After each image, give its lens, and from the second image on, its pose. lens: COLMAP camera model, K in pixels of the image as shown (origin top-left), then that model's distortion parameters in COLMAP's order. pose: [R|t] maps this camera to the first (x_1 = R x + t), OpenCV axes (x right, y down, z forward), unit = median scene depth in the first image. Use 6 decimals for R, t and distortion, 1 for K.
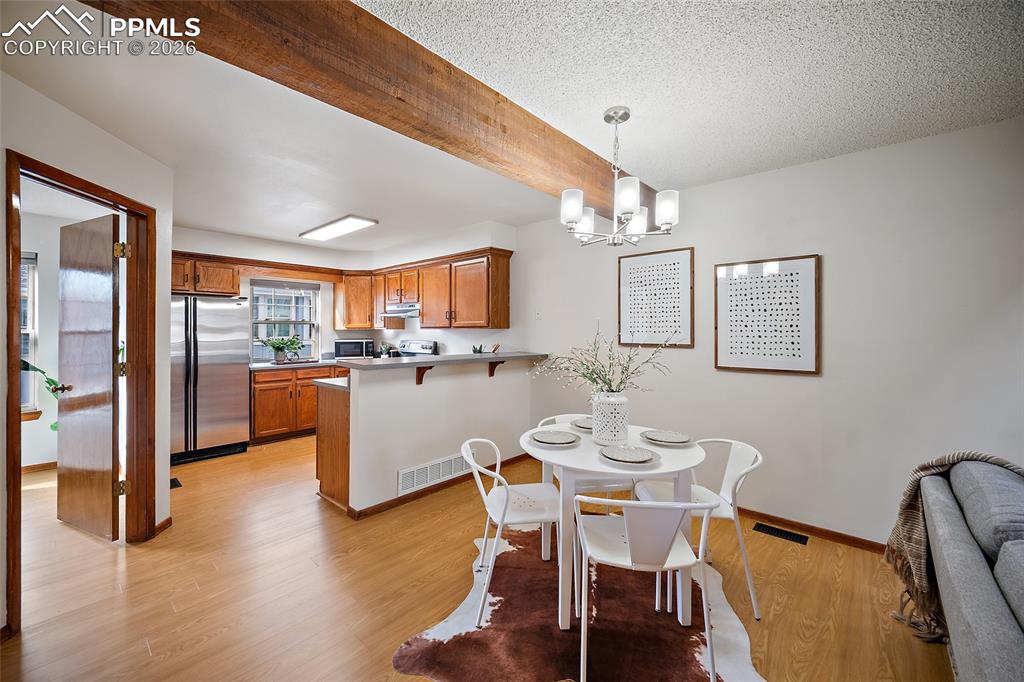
lens RADIAL K [[406.2, 0, 505.1], [0, 406.2, 328.6], [0, 0, 1]] dist [-0.001238, 0.000522]
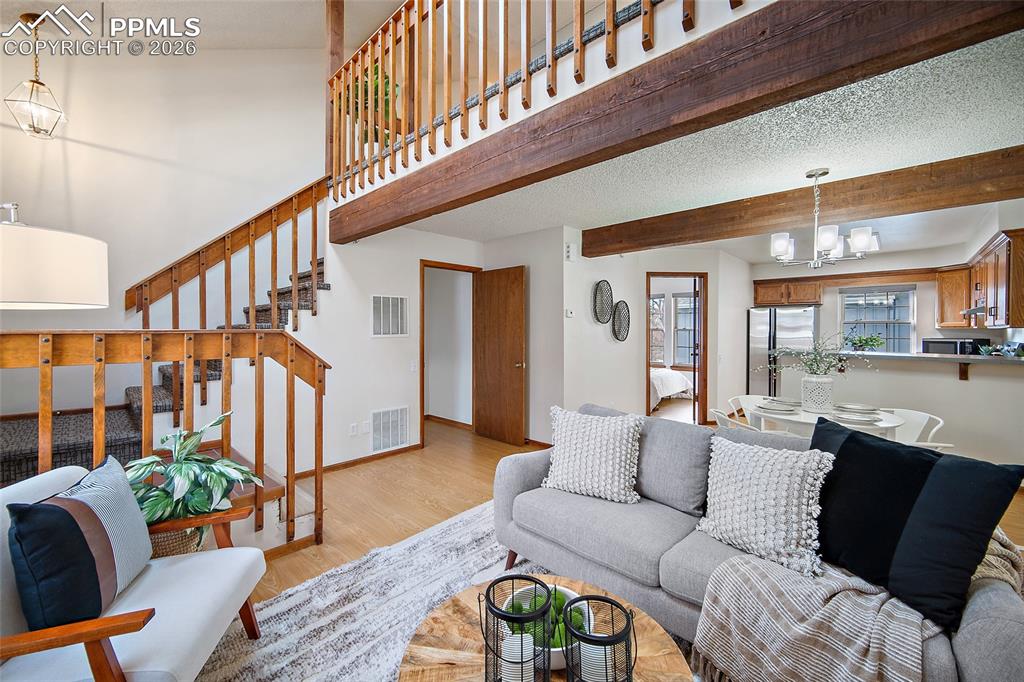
lens RADIAL K [[406.2, 0, 505.1], [0, 406.2, 333.2], [0, 0, 1]] dist [-0.001238, 0.000522]
pose [[-0.025766, 0.011183, -0.999605, 0.735501], [0.004581, 0.999928, 0.011068, -0.002079], [0.999658, -0.004294, -0.025815, -0.008067]]
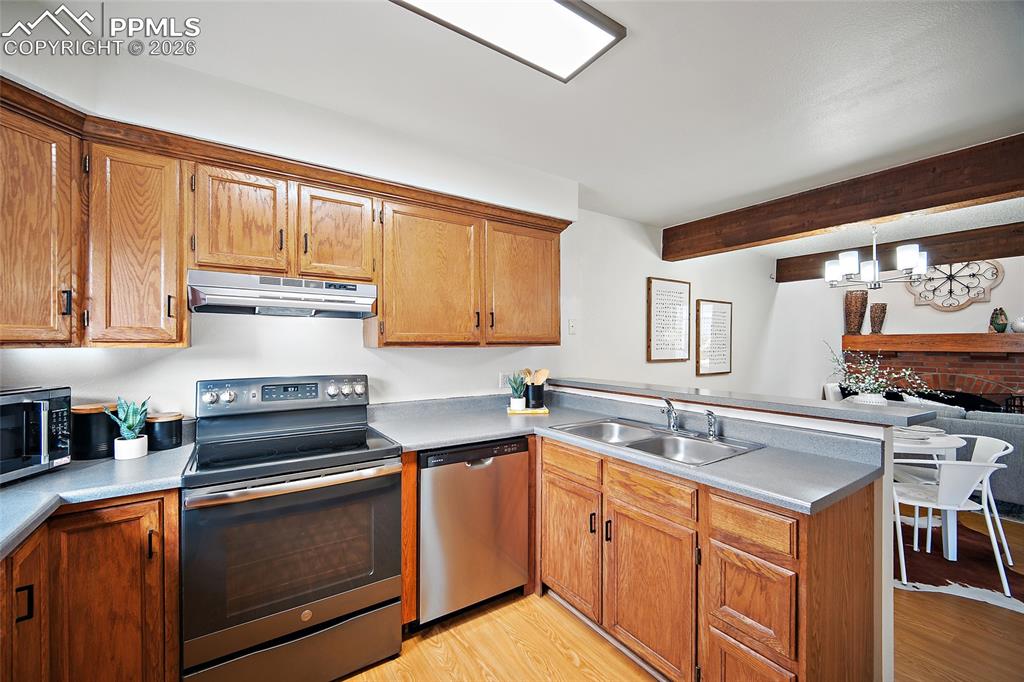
lens RADIAL K [[406.2, 0, 505.4], [0, 406.2, 341.3], [0, 0, 1]] dist [-0.001238, 0.000522]
pose [[0.247296, 0.004085, 0.968931, -0.622957], [-0.007074, 0.999972, -0.002410, -0.004690], [-0.968914, -0.006258, 0.247318, 0.835577]]
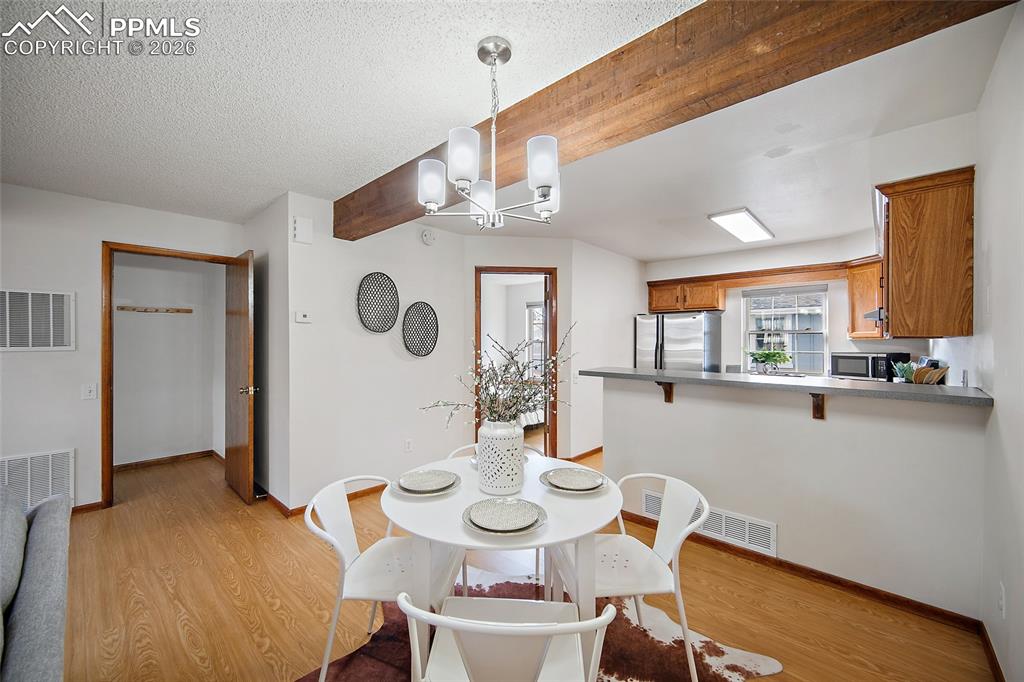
lens RADIAL K [[406.2, 0, 502.8], [0, 406.2, 341.8], [0, 0, 1]] dist [-0.001238, 0.000522]
pose [[-0.011614, -0.000273, -0.999933, 0.448770], [0.003504, 0.999994, -0.000314, 0.004947], [0.999926, -0.003507, -0.011612, 0.449070]]
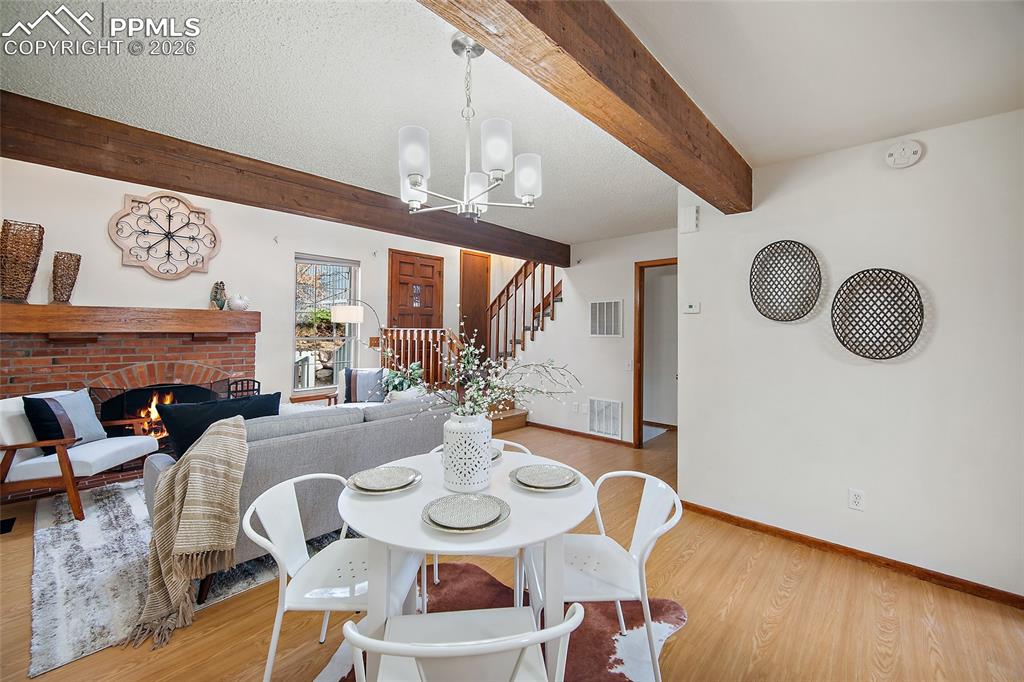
lens RADIAL K [[406.2, 0, 500.5], [0, 406.2, 321.5], [0, 0, 1]] dist [-0.001238, 0.000522]
pose [[-0.999915, -0.010045, 0.008359, 0.087939], [-0.010253, 0.999629, -0.025225, 0.004557], [-0.008102, -0.025308, -0.999647, 0.767321]]
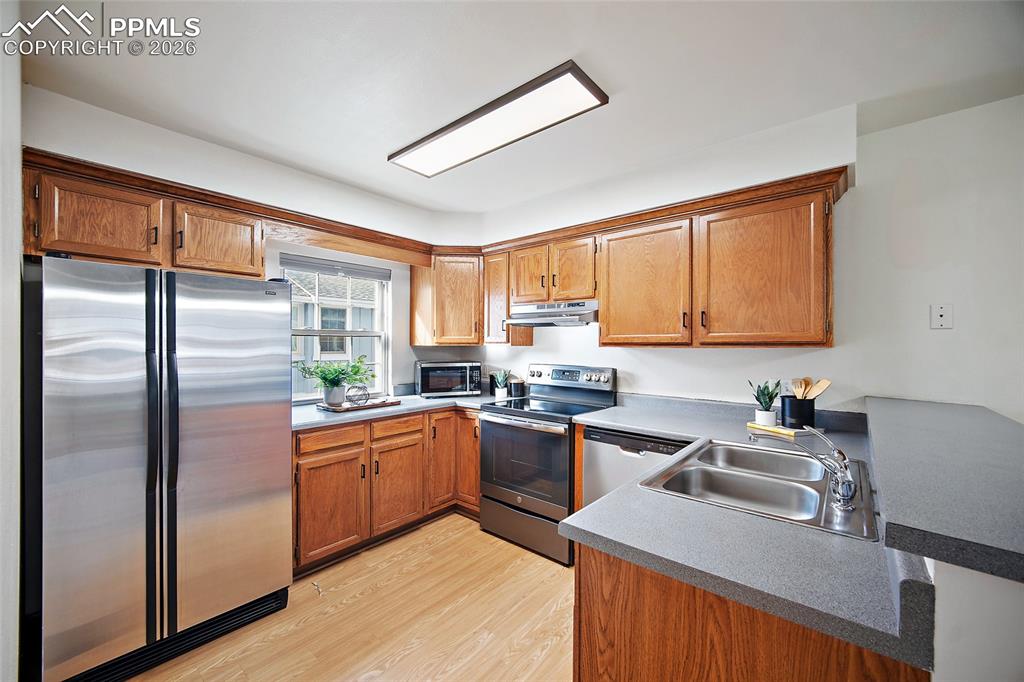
lens RADIAL K [[406.2, 0, 509.1], [0, 406.2, 343.7], [0, 0, 1]] dist [-0.001238, 0.000522]
pose [[0.999465, 0.003678, 0.032511, -0.375282], [-0.003799, 0.999986, 0.003652, -0.004237], [-0.032497, -0.003773, 0.999465, 0.497098]]
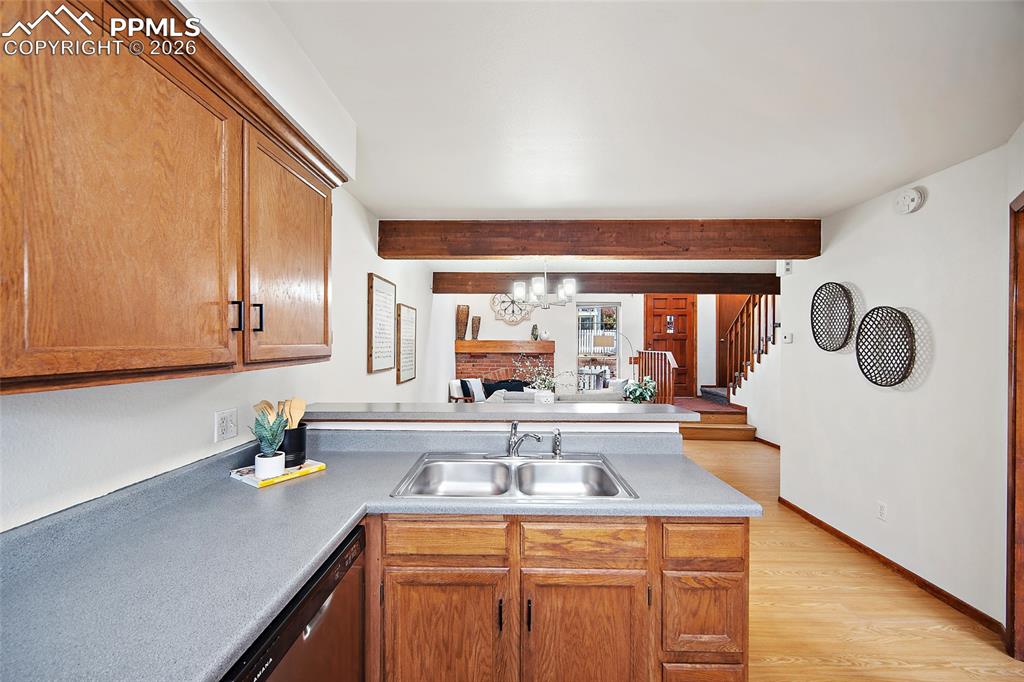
lens RADIAL K [[406.2, 0, 503.5], [0, 406.2, 343.8], [0, 0, 1]] dist [-0.001238, 0.000522]
pose [[-0.654503, -0.004291, 0.756047, -0.437953], [-0.011107, 0.999931, -0.003940, -0.016839], [-0.755978, -0.010976, -0.654505, 1.029684]]
